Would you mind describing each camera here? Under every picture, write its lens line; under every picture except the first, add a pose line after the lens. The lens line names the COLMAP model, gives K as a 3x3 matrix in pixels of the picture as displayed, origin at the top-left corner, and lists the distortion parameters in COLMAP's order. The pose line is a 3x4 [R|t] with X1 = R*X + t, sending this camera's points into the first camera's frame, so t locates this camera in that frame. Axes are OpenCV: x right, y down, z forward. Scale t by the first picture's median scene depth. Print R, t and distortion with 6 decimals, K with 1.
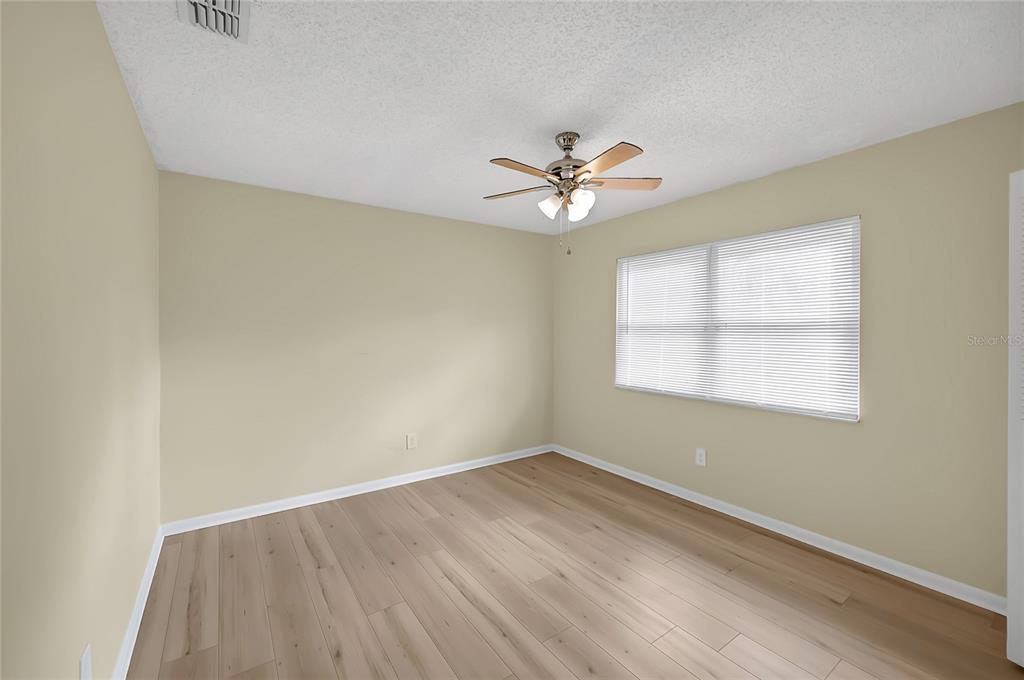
lens RADIAL K [[417.4, 0, 512.3], [0, 417.4, 327.5], [0, 0, 1]] dist [-0.000519, -0.000060]
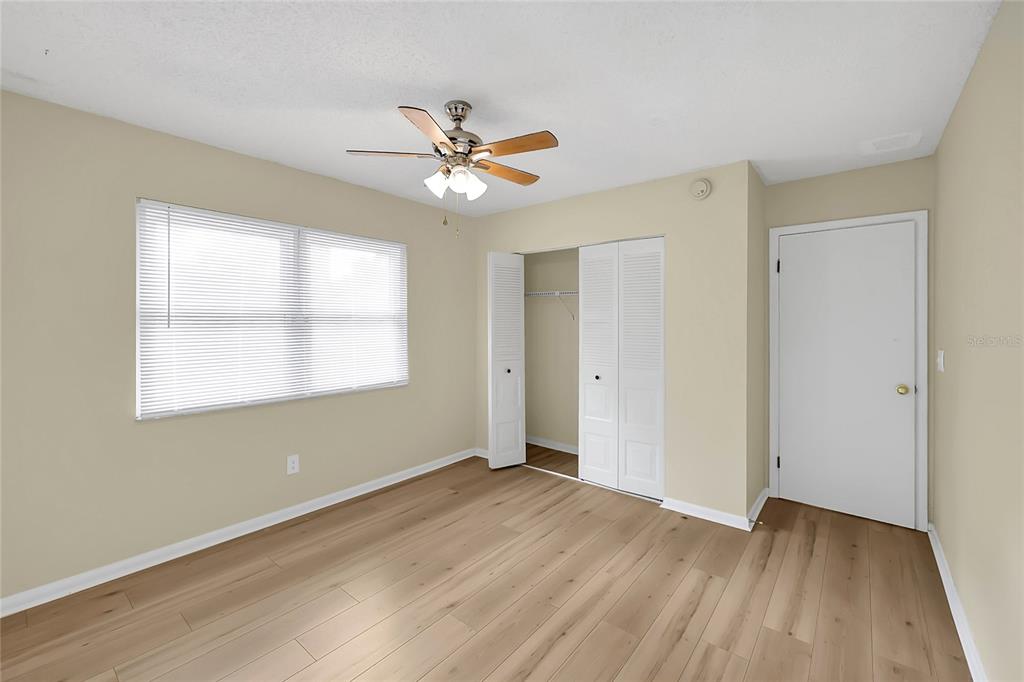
lens RADIAL K [[424.2, 0, 510.5], [0, 424.2, 323.6], [0, 0, 1]] dist [0.000682, 0.000075]
pose [[-0.261614, -0.001840, 0.965171, -0.607246], [-0.001094, 0.999998, 0.001610, 0.011341], [-0.965172, -0.000635, -0.261615, 0.897490]]
